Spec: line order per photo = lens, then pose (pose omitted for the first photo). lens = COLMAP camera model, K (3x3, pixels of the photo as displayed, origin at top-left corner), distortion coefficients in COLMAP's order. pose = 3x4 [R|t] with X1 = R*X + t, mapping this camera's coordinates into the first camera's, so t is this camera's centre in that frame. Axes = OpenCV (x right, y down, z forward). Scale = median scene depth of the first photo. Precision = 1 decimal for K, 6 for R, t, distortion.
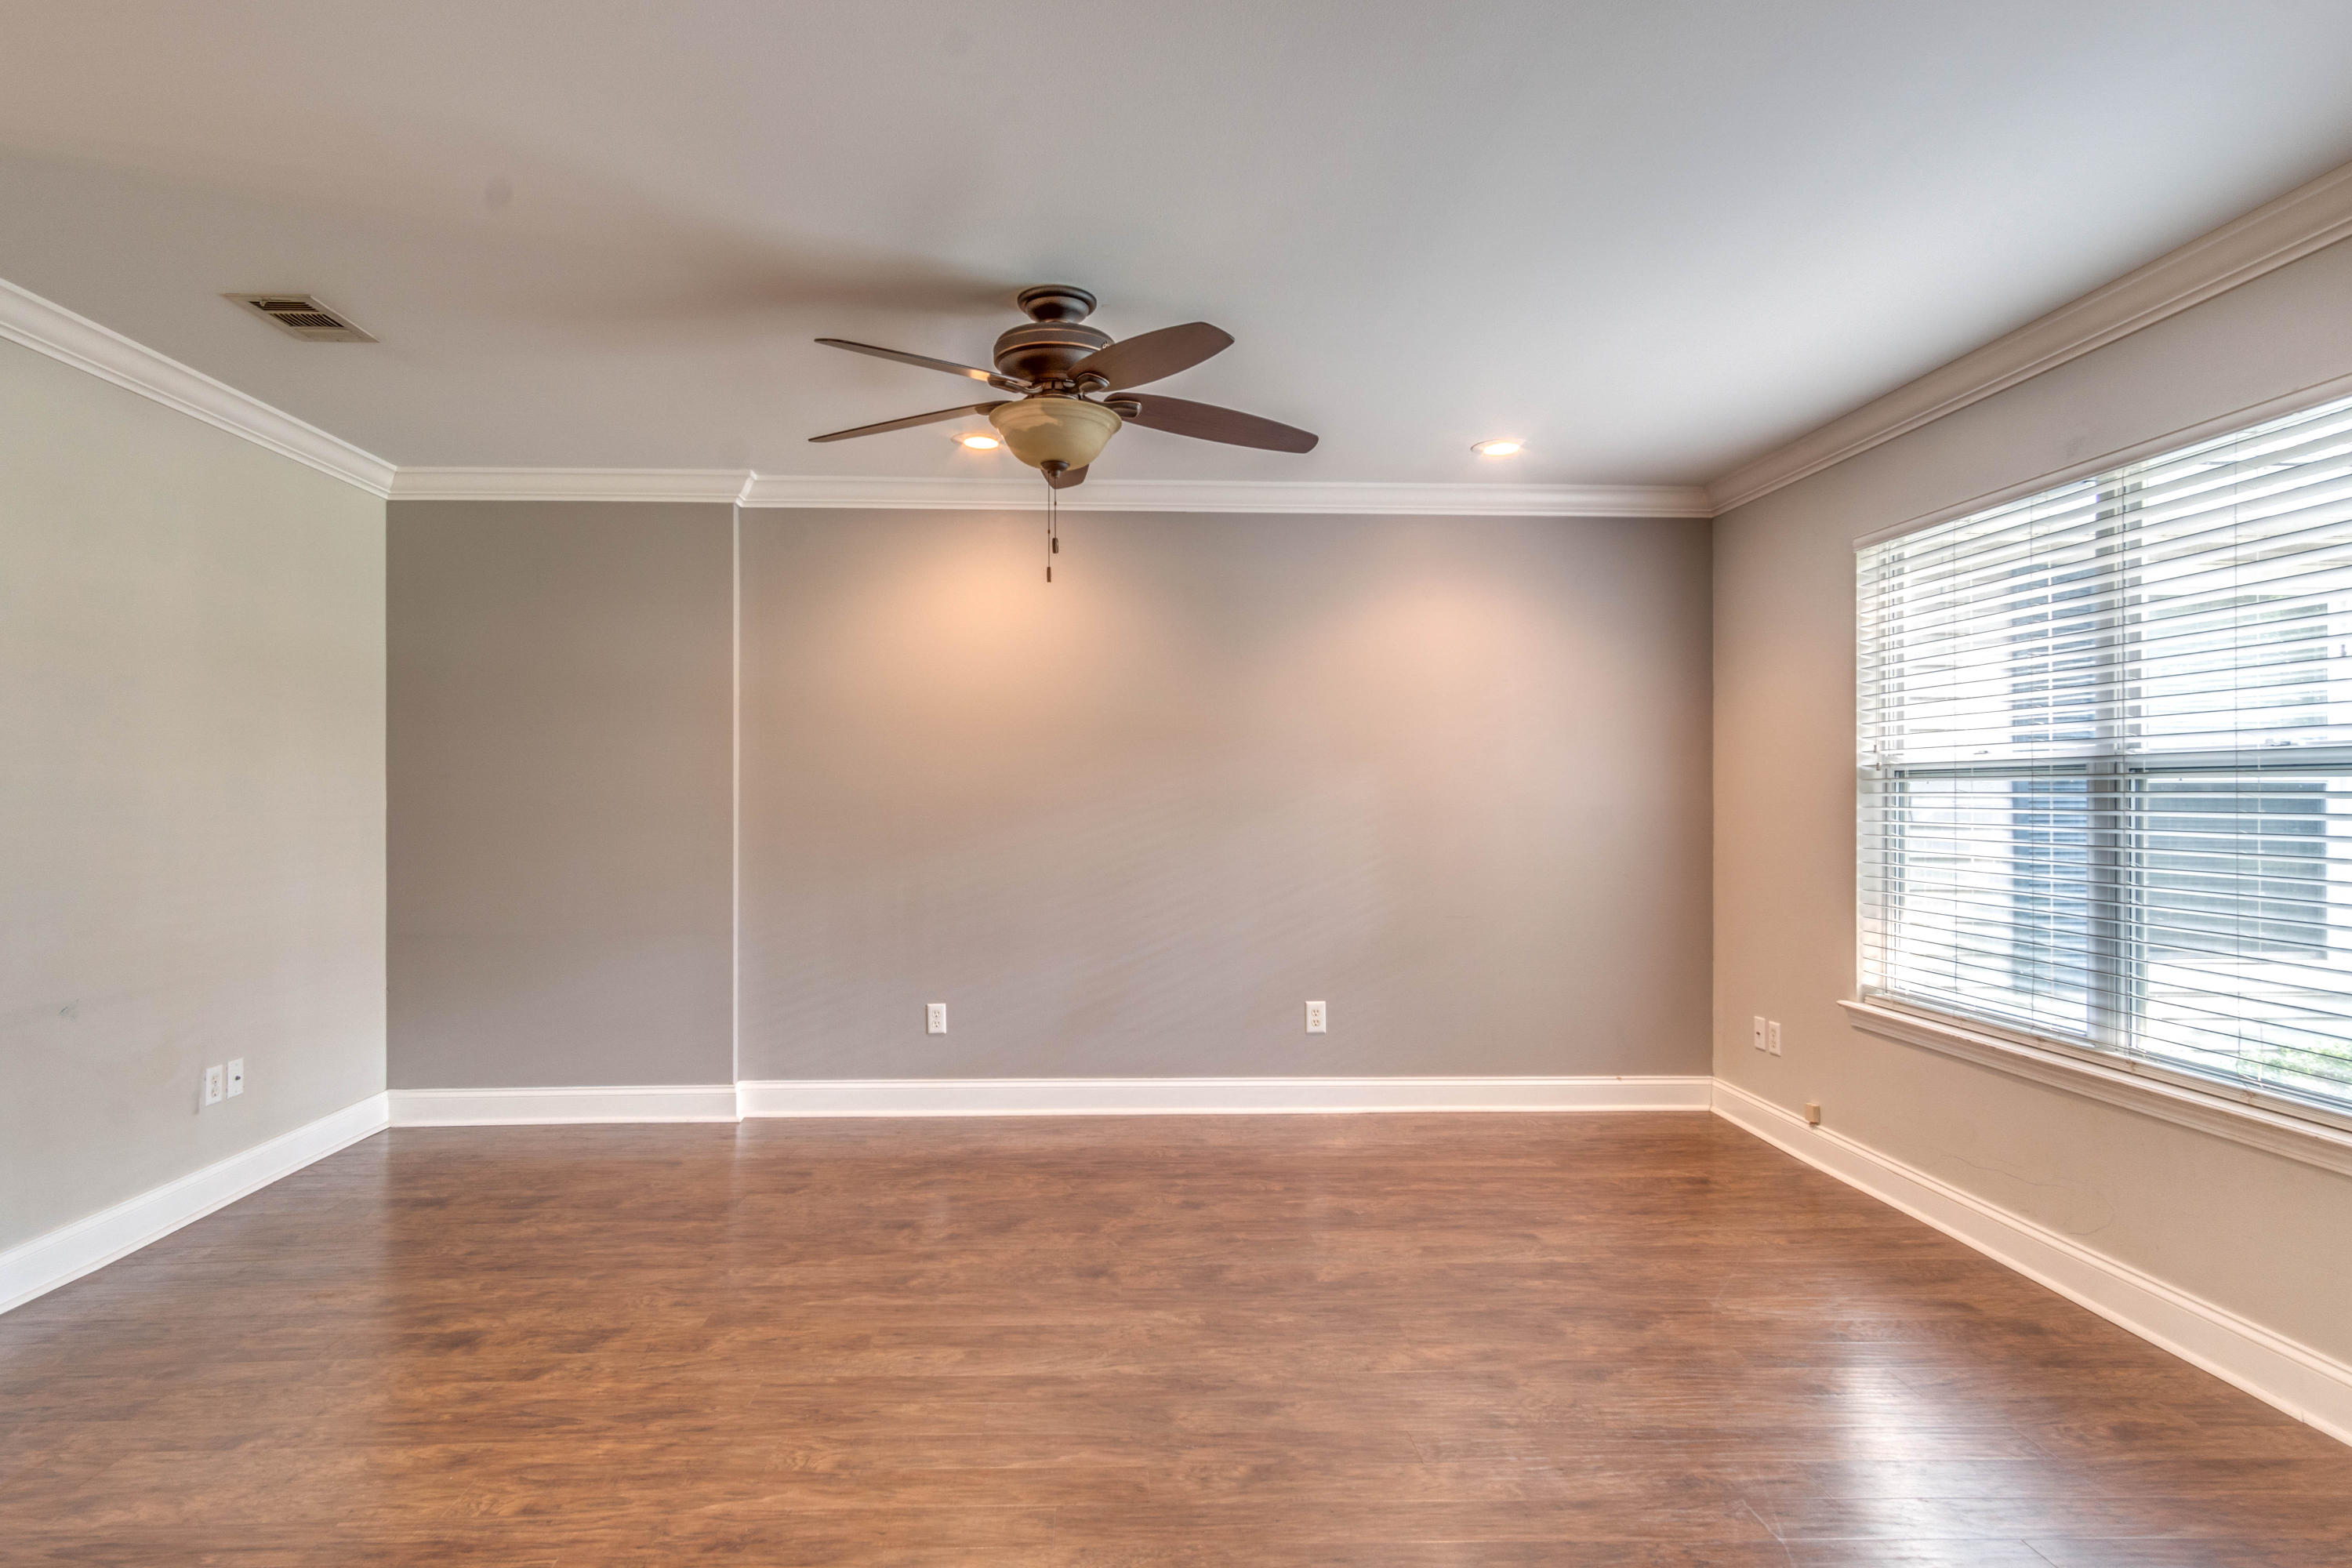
lens RADIAL K [[1242.6, 0, 1166.3], [0, 1242.6, 793.3], [0, 0, 1]] dist [0.007883, 0.001146]
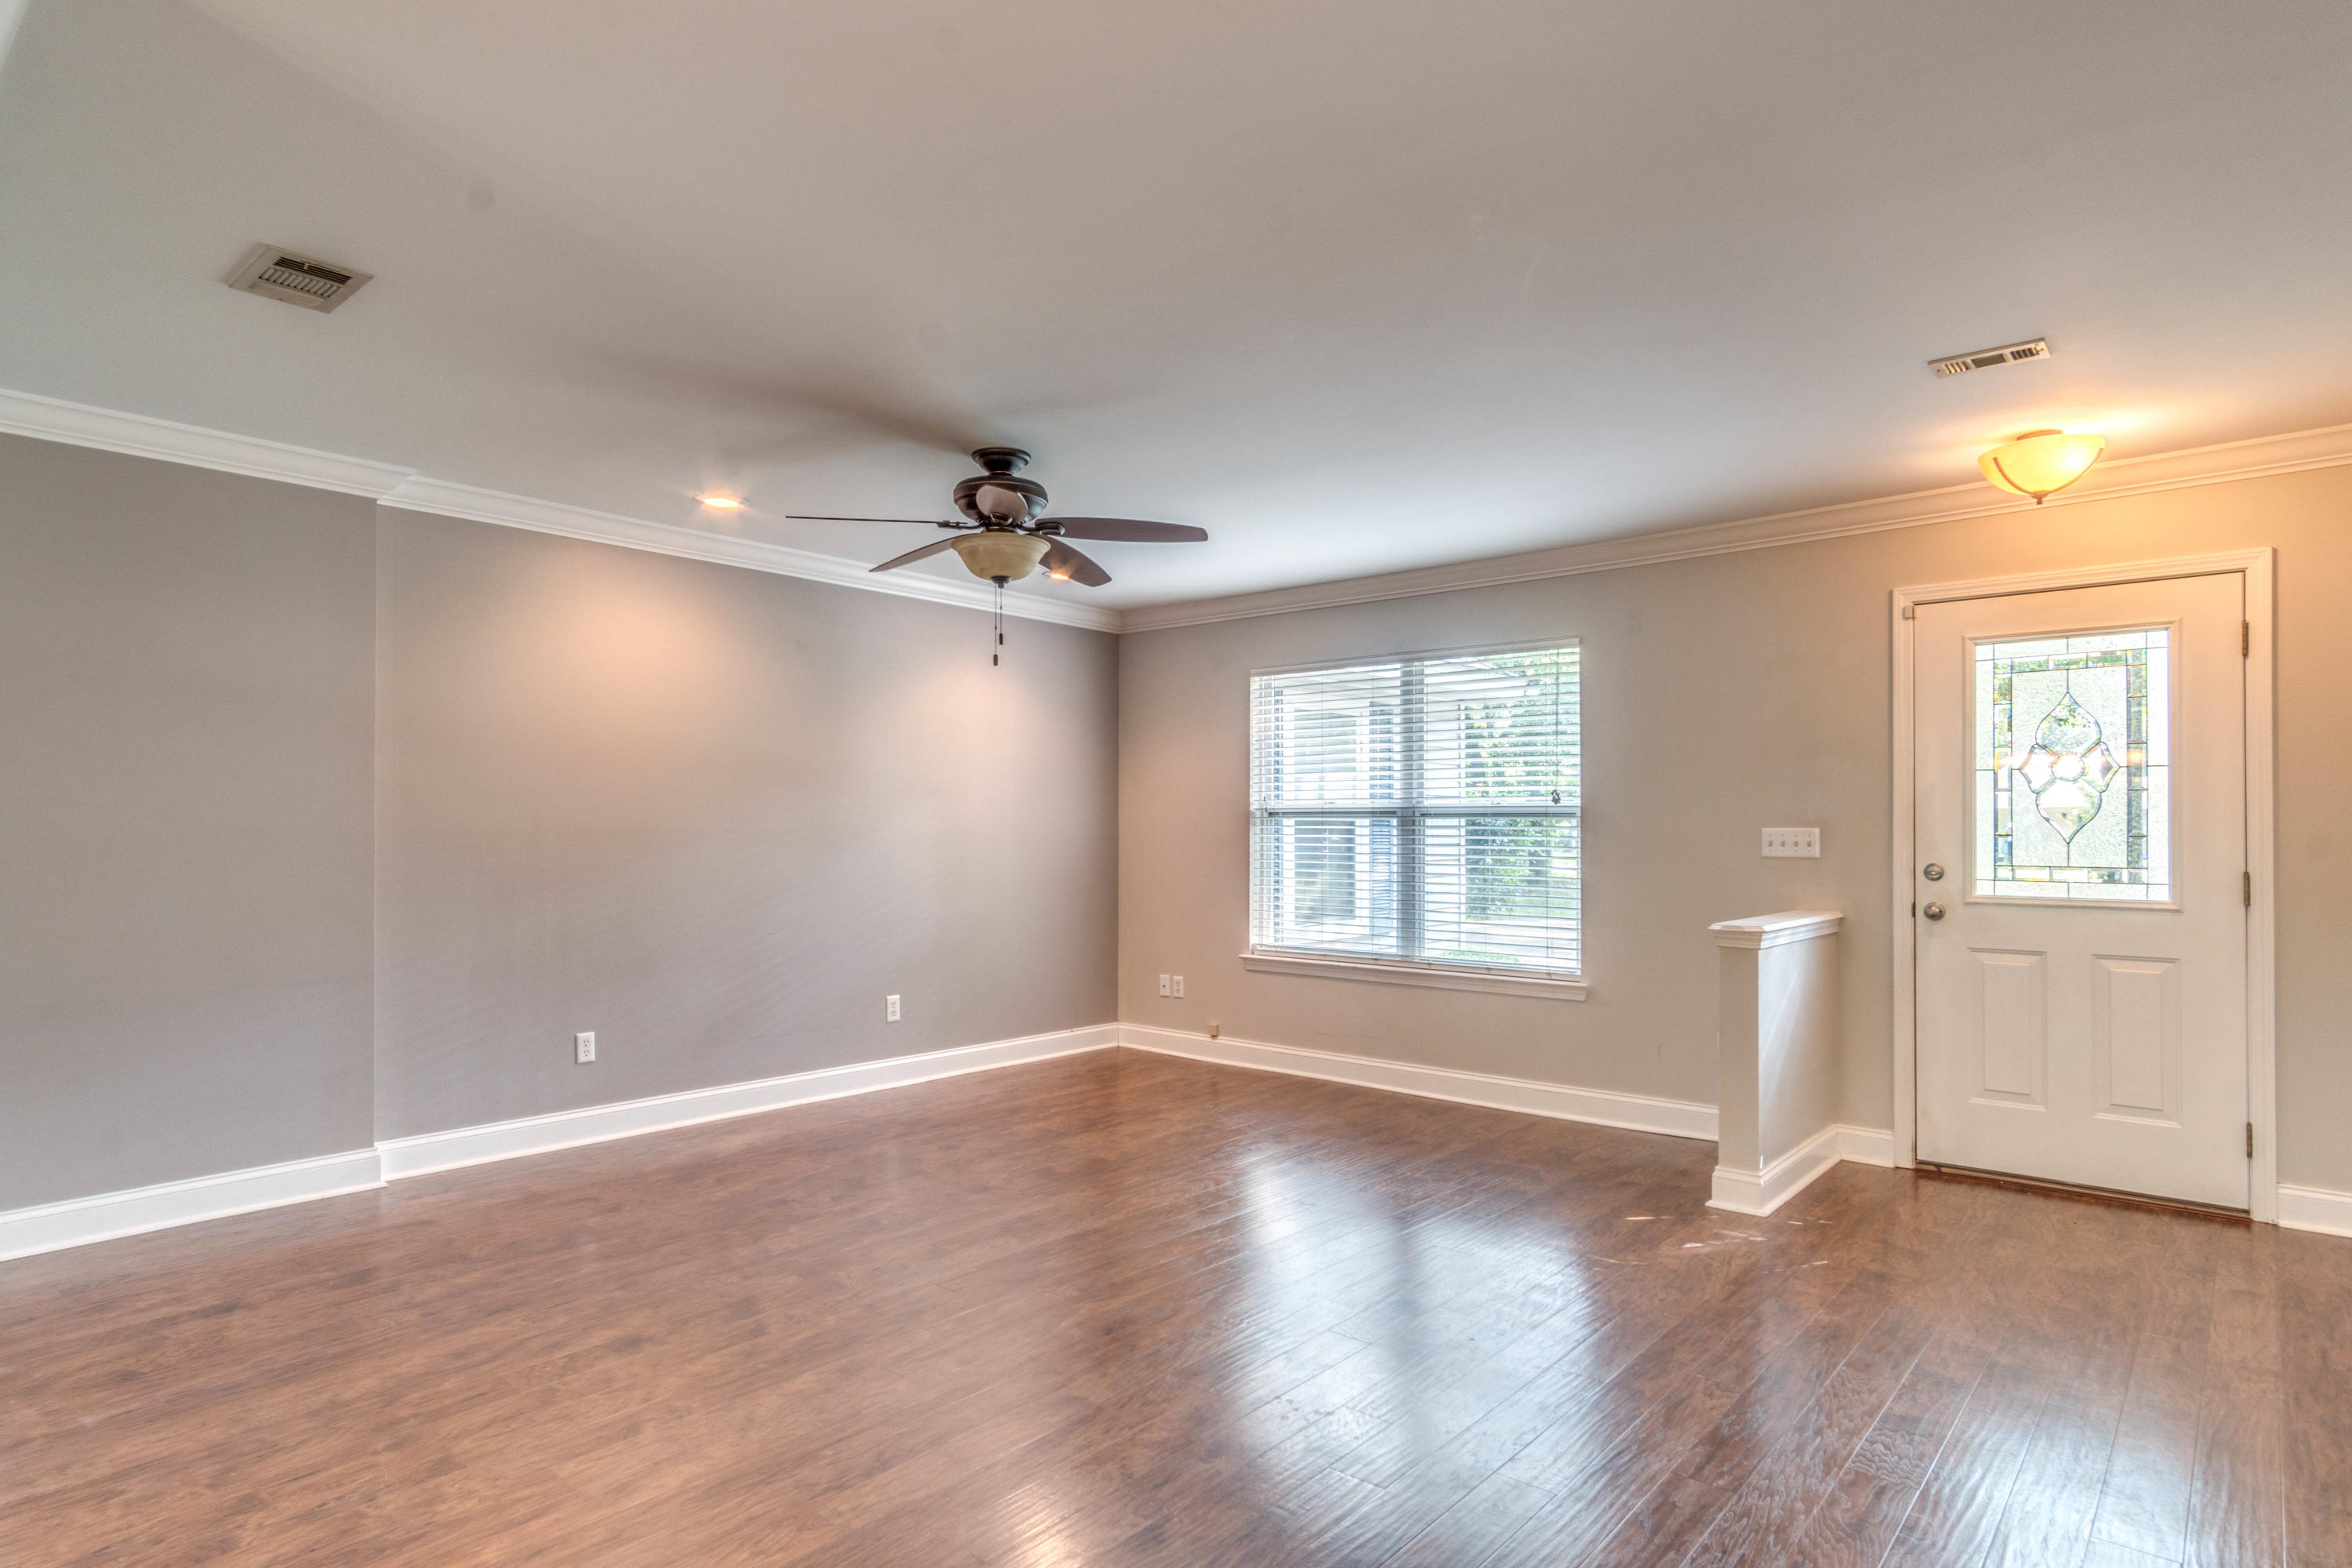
lens RADIAL K [[1242.6, 0, 1166.3], [0, 1242.6, 793.3], [0, 0, 1]] dist [0.007883, 0.001146]
pose [[0.686157, 0.023229, 0.727082, -0.802284], [-0.004650, 0.999610, -0.027547, 0.002831], [-0.727438, 0.015521, 0.685997, -0.042651]]
